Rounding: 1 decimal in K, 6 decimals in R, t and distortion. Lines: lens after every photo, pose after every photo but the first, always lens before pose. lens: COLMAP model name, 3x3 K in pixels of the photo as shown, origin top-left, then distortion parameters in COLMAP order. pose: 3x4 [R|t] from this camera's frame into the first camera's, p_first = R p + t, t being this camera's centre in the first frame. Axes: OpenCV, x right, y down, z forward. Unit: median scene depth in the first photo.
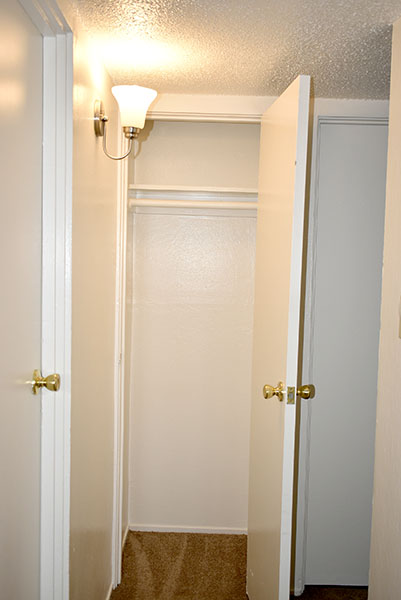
lens RADIAL K [[608.1, 0, 200.5], [0, 608.1, 300.0], [0, 0, 1]] dist [0.003607, -0.011569]
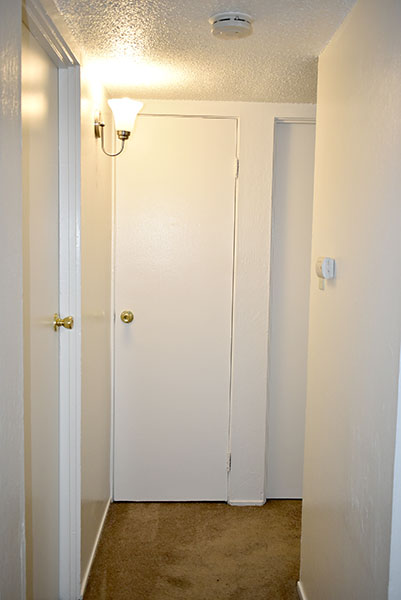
lens RADIAL K [[608.1, 0, 200.5], [0, 608.1, 300.0], [0, 0, 1]] dist [0.003607, -0.011569]
pose [[0.999857, -0.005755, 0.015903, 0.032293], [0.005213, 0.999412, 0.033903, 0.037135], [-0.016088, -0.033815, 0.999299, -0.357268]]
